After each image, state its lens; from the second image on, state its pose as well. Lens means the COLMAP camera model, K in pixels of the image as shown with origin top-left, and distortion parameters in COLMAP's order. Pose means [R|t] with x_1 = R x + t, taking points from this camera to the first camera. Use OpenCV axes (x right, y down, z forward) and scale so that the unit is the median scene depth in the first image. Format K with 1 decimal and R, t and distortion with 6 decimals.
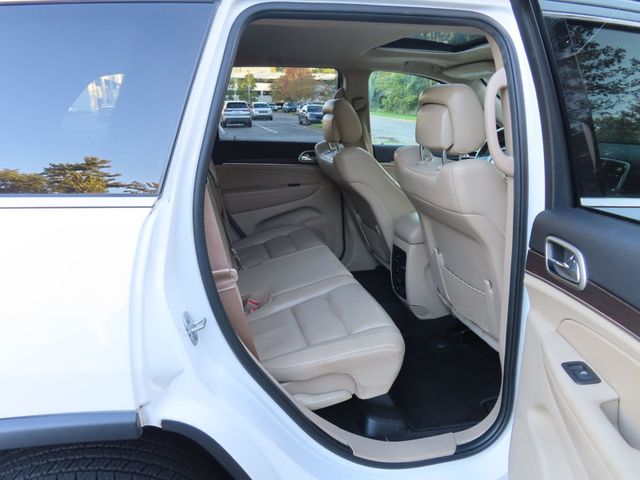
lens RADIAL K [[459.7, 0, 320.0], [0, 459.7, 240.0], [0, 0, 1]] dist [-0.003869, 0.005765]
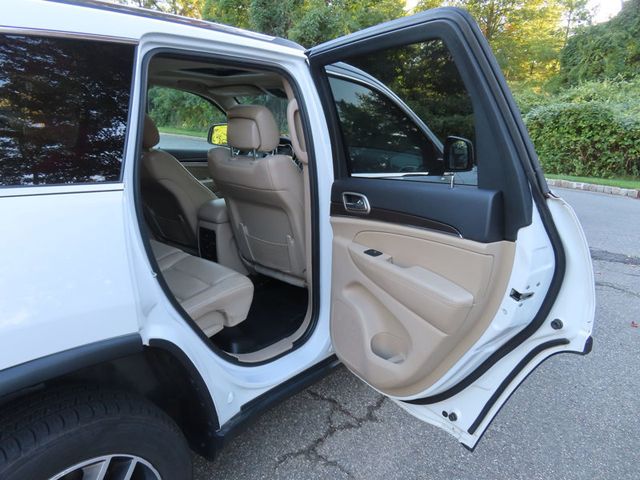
lens RADIAL K [[459.7, 0, 320.0], [0, 459.7, 240.0], [0, 0, 1]] dist [-0.003869, 0.005765]
pose [[0.805748, -0.128794, 0.578085, -0.472623], [0.137130, 0.990115, 0.029457, 0.079631], [-0.576164, 0.055538, 0.815445, -0.319726]]
